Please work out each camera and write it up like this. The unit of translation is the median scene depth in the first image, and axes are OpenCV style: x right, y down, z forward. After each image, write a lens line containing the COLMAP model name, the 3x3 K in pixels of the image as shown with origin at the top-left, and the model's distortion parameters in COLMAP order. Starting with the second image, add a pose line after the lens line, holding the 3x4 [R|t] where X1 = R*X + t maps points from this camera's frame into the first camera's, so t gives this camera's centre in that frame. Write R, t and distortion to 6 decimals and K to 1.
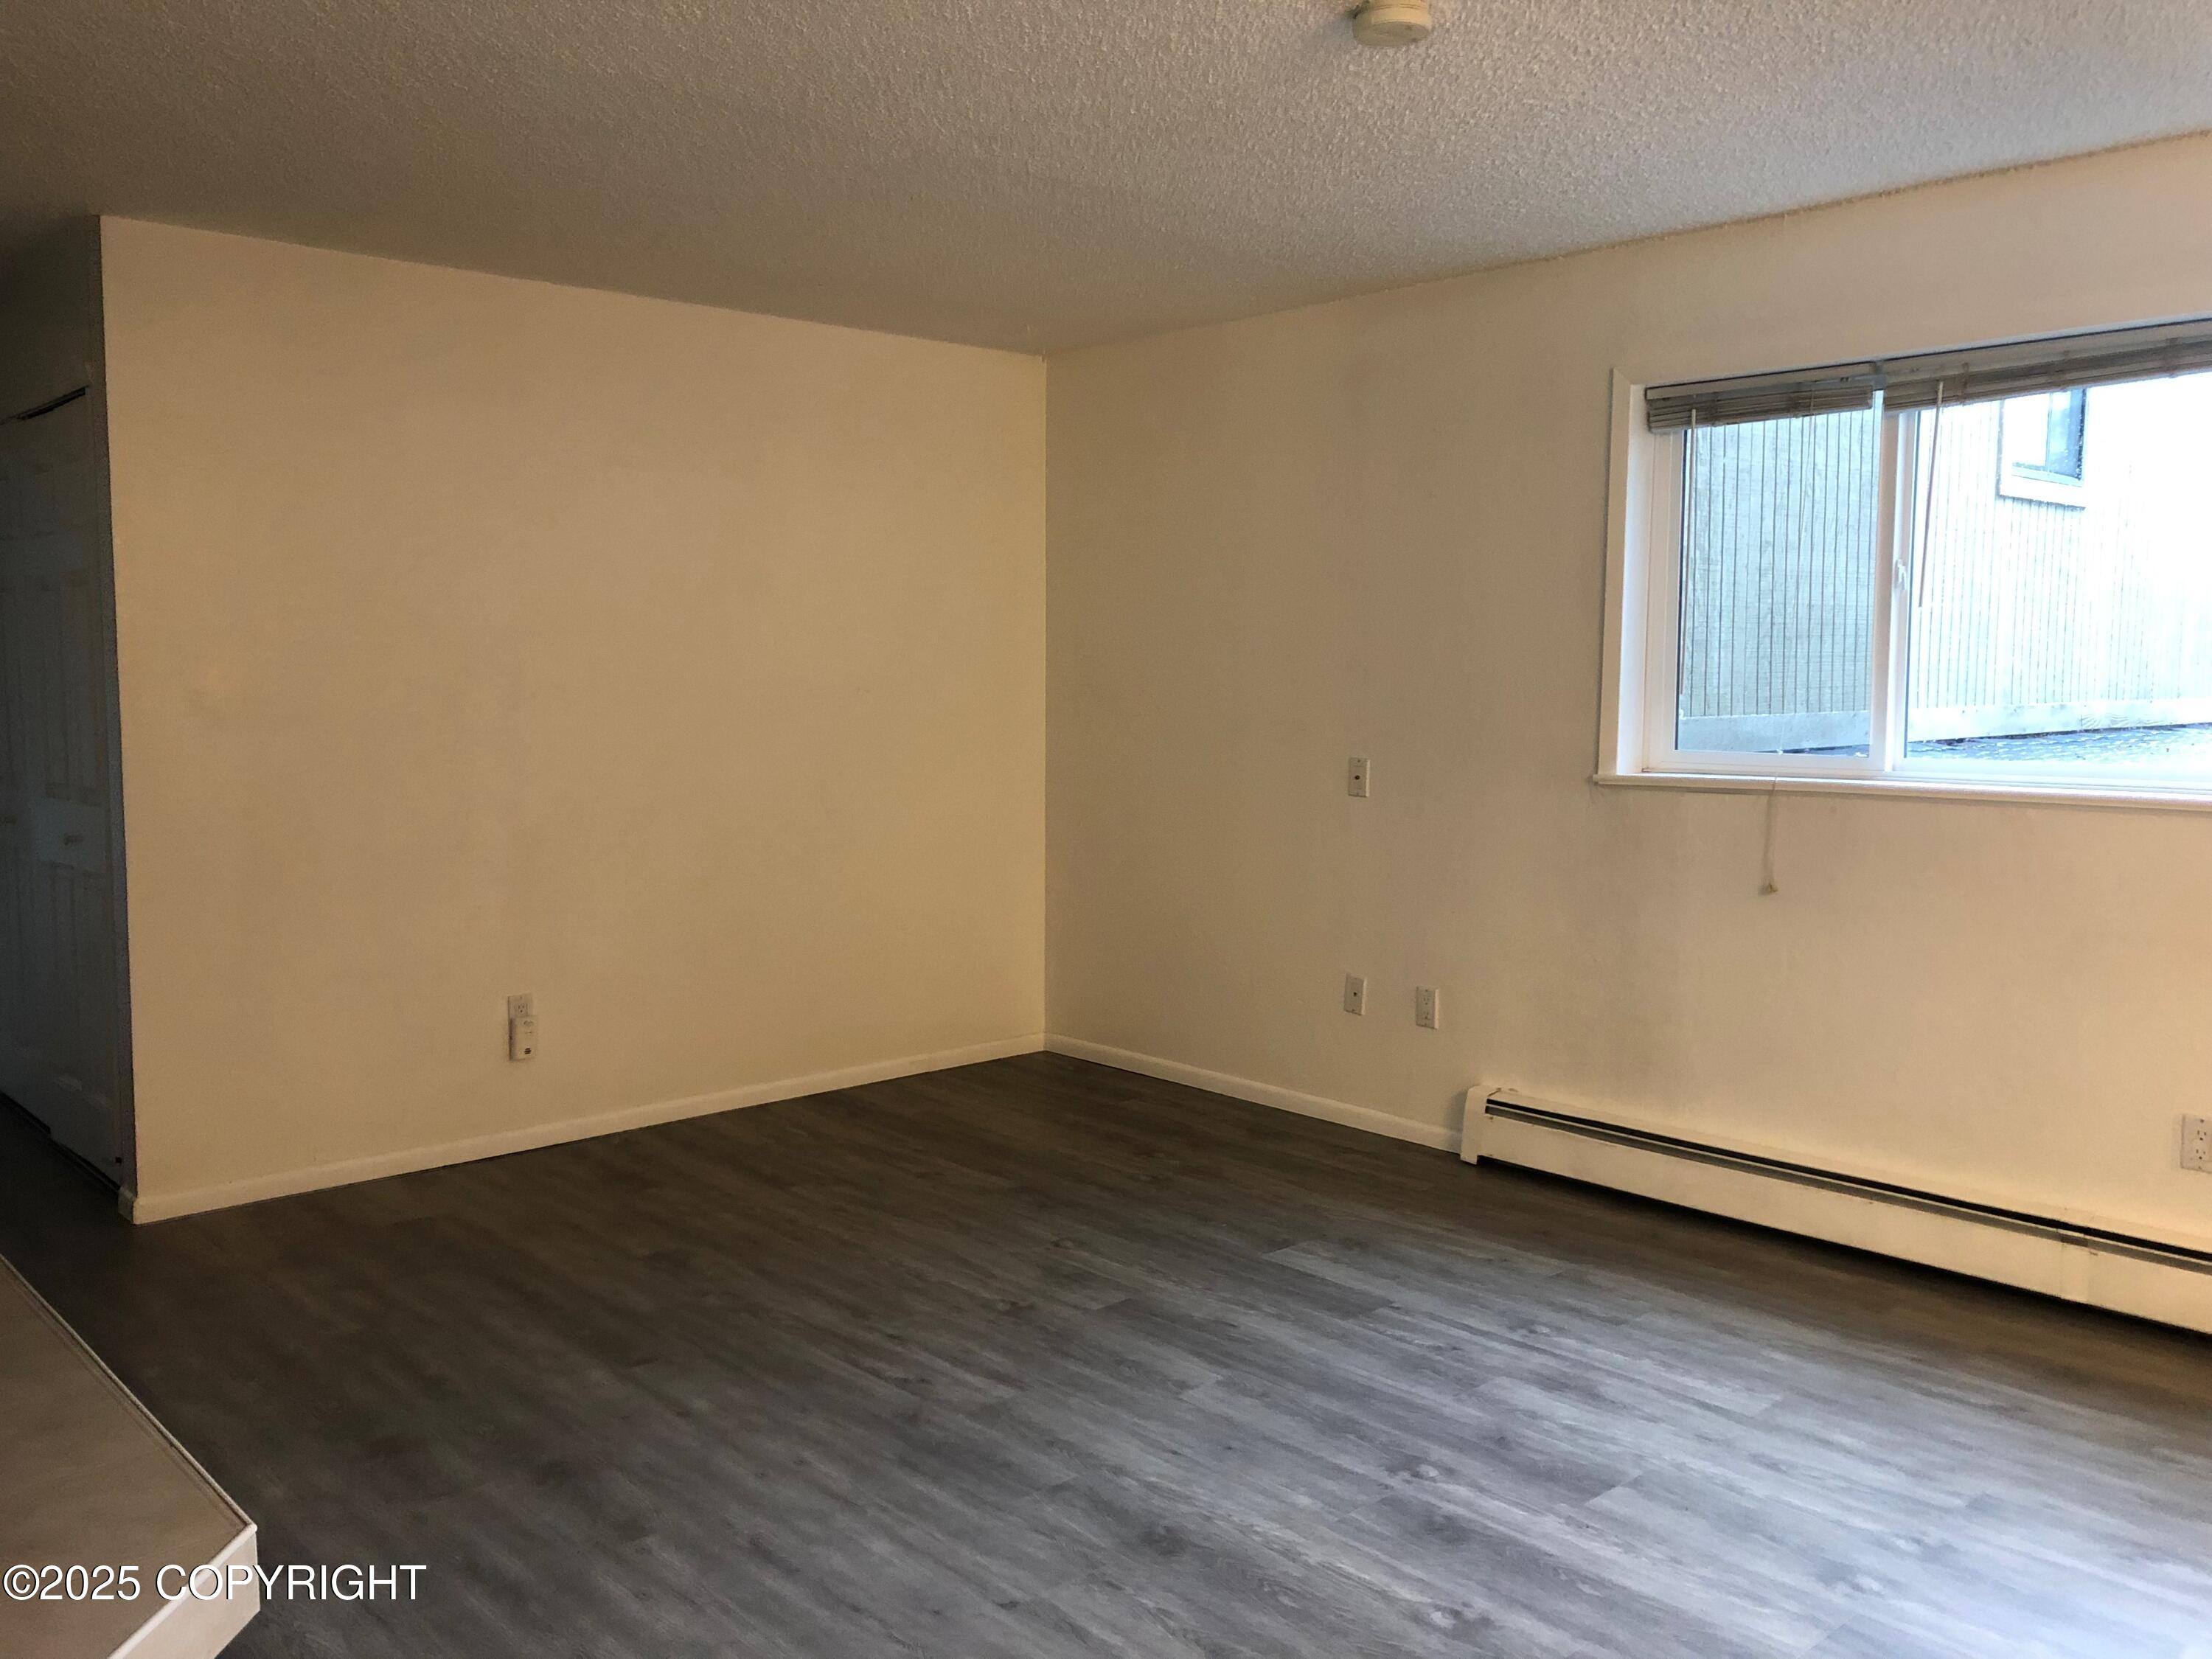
lens RADIAL K [[1817.5, 0, 1100.1], [0, 1817.5, 801.5], [0, 0, 1]] dist [0.052174, -0.045741]
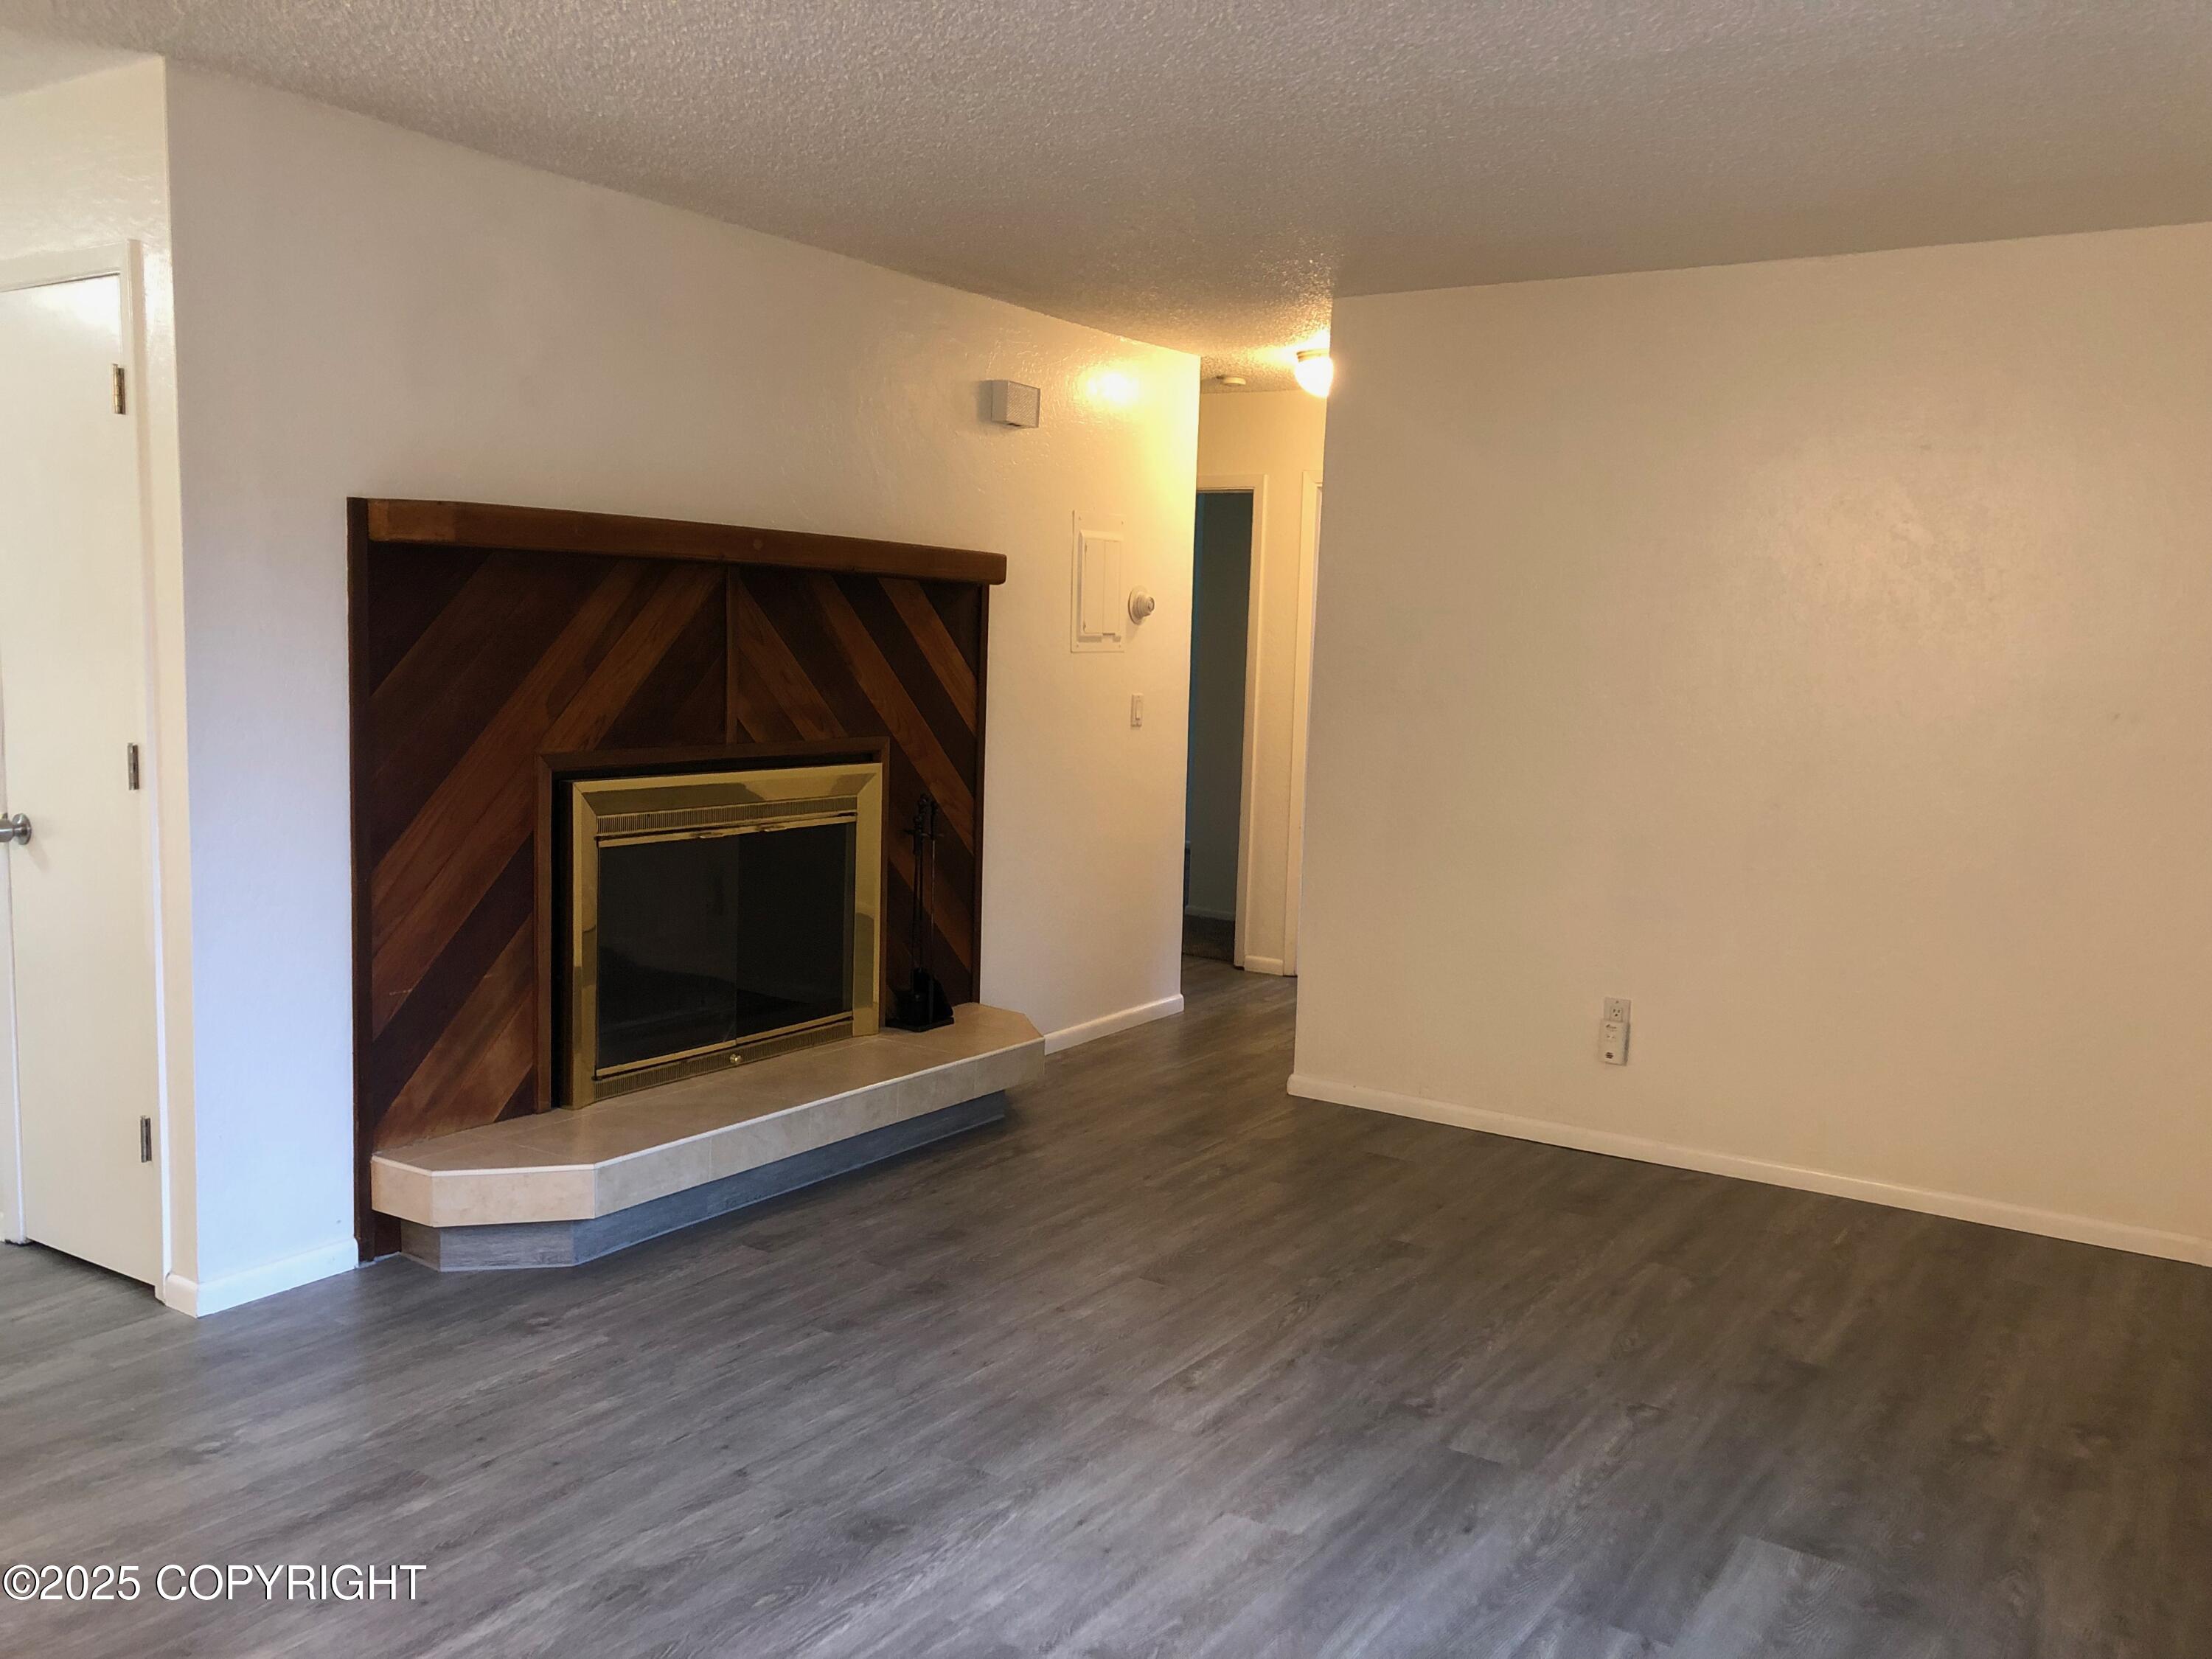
lens RADIAL K [[1817.5, 0, 1100.1], [0, 1817.5, 801.5], [0, 0, 1]] dist [0.052174, -0.045741]
pose [[0.249305, 0.099035, -0.963348, 0.796236], [-0.105104, 0.991648, 0.074744, -0.064198], [0.962705, 0.082617, 0.257631, 0.662647]]
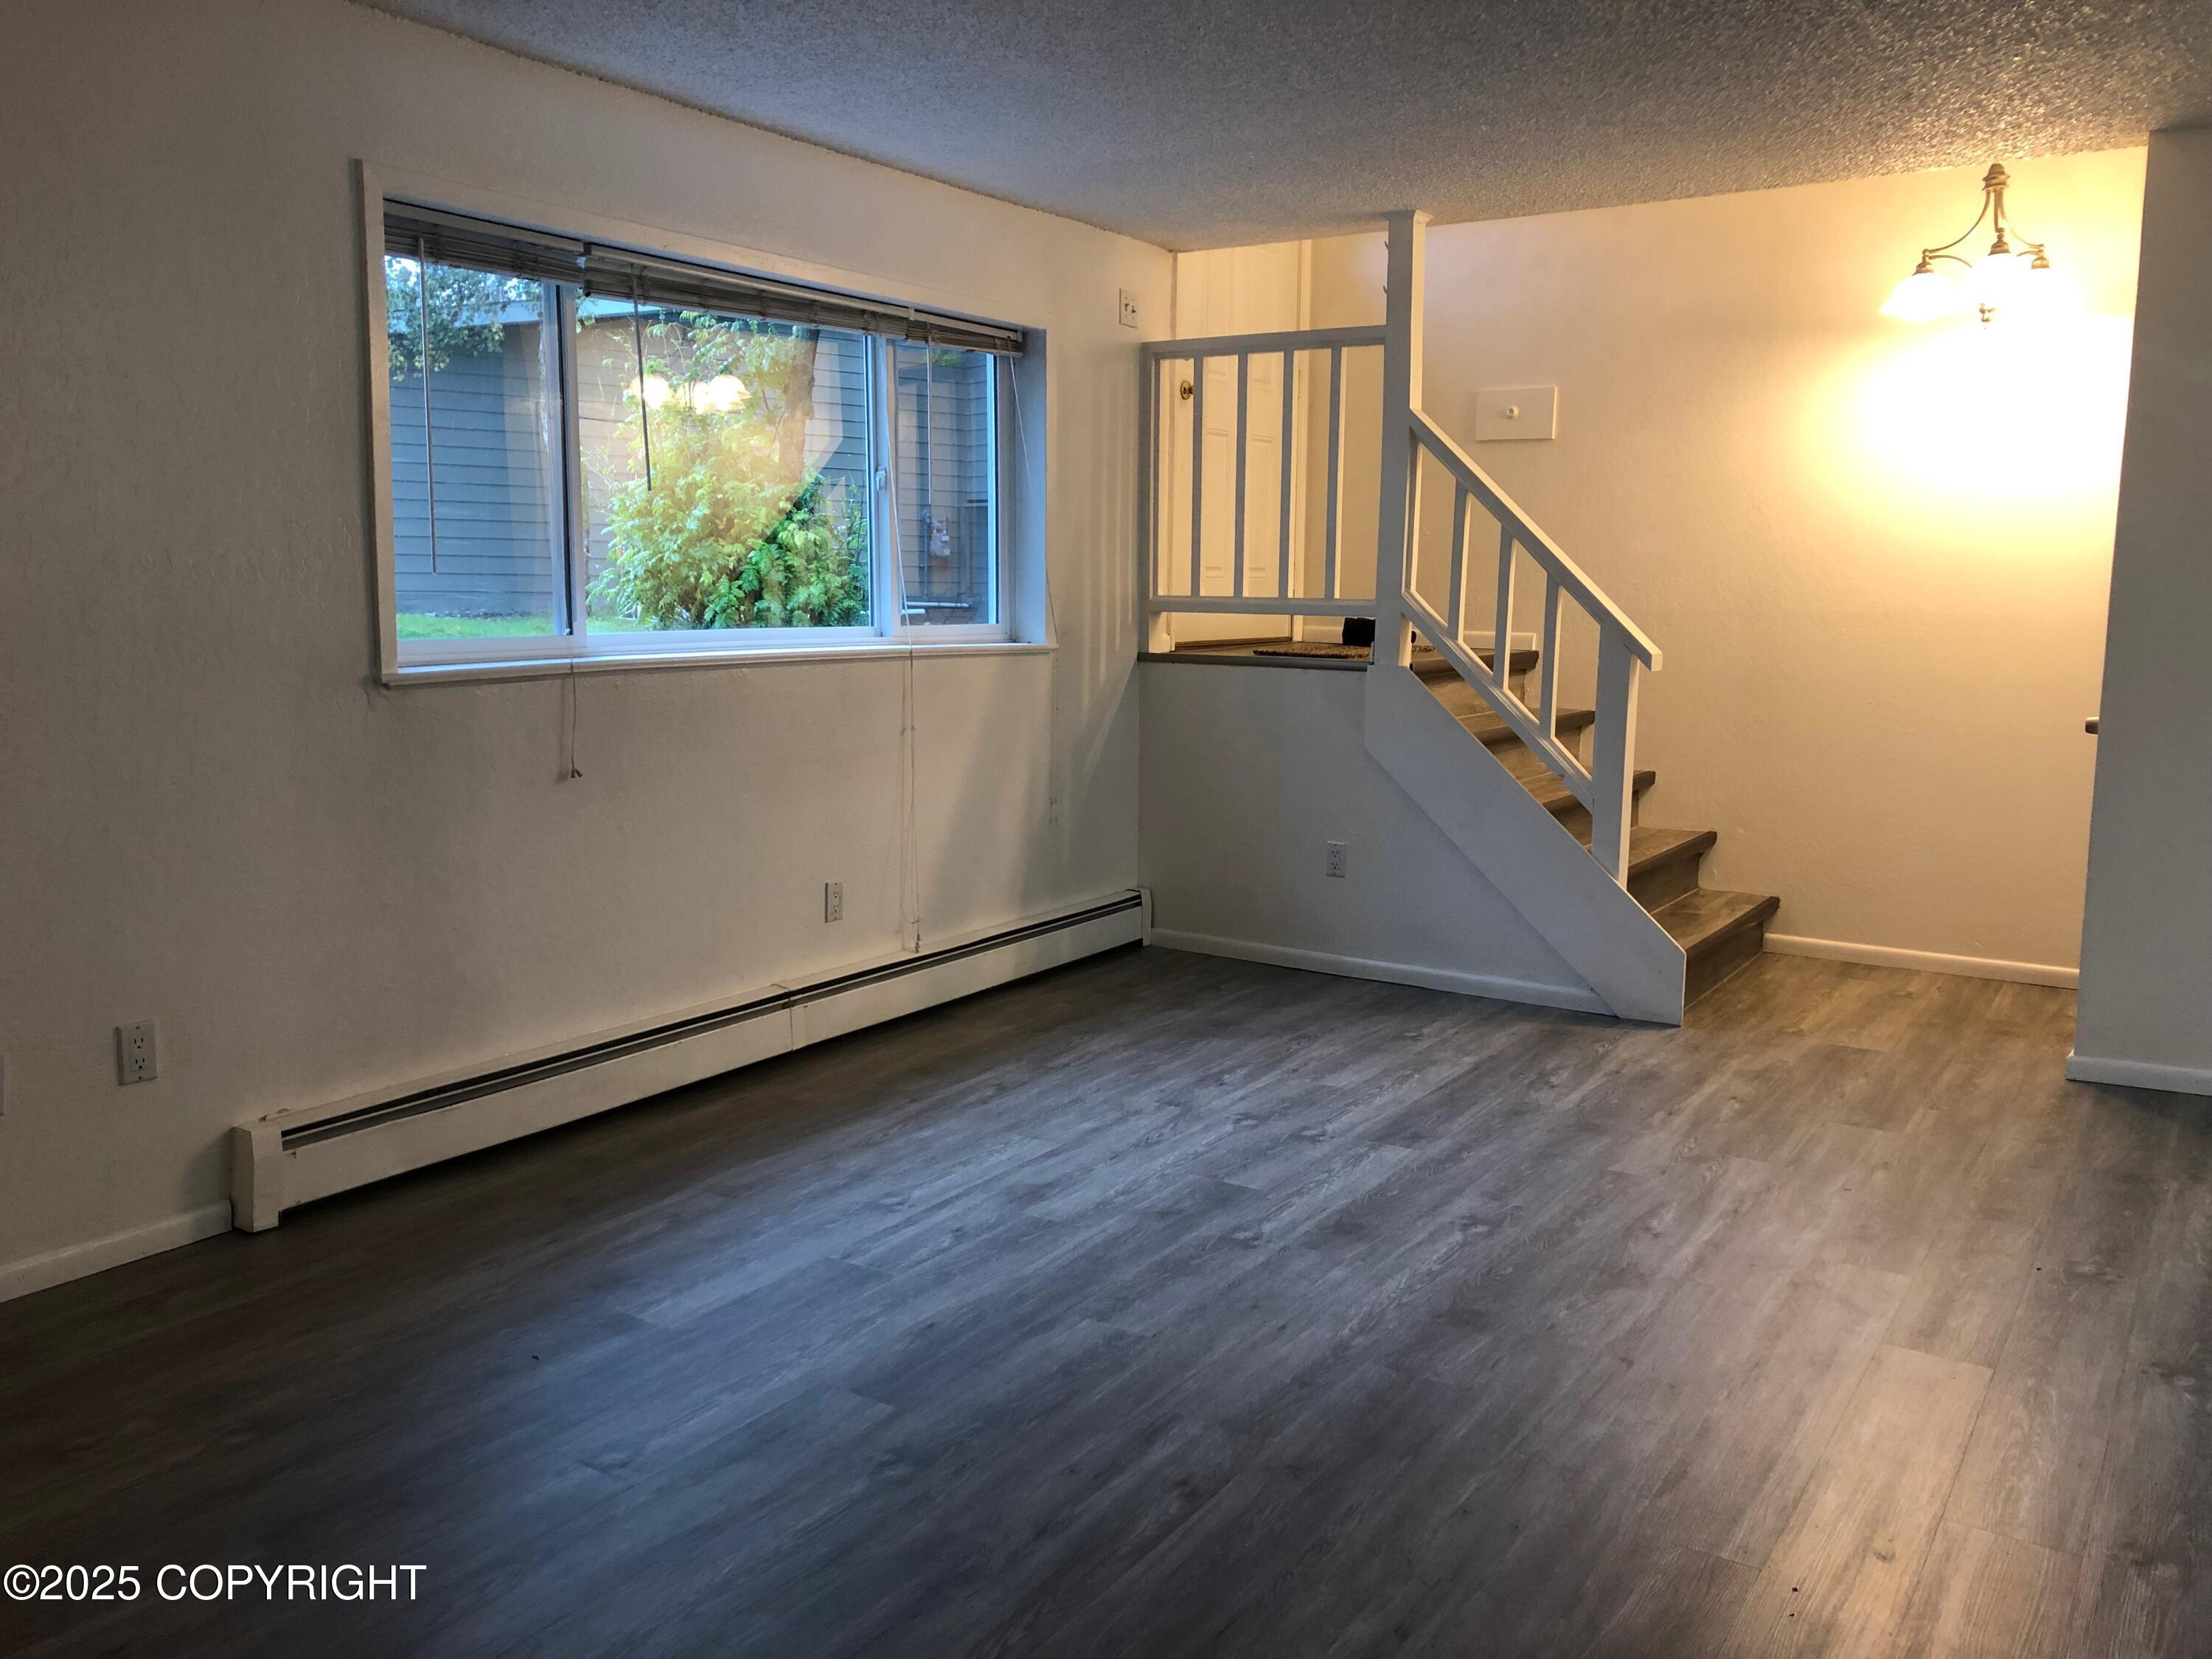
lens RADIAL K [[1817.5, 0, 1100.1], [0, 1817.5, 801.5], [0, 0, 1]] dist [0.052174, -0.045741]
pose [[-0.254649, -0.127255, 0.958624, -0.771205], [0.061104, 0.987206, 0.147280, -0.076812], [-0.965101, 0.096080, -0.243615, 1.173731]]
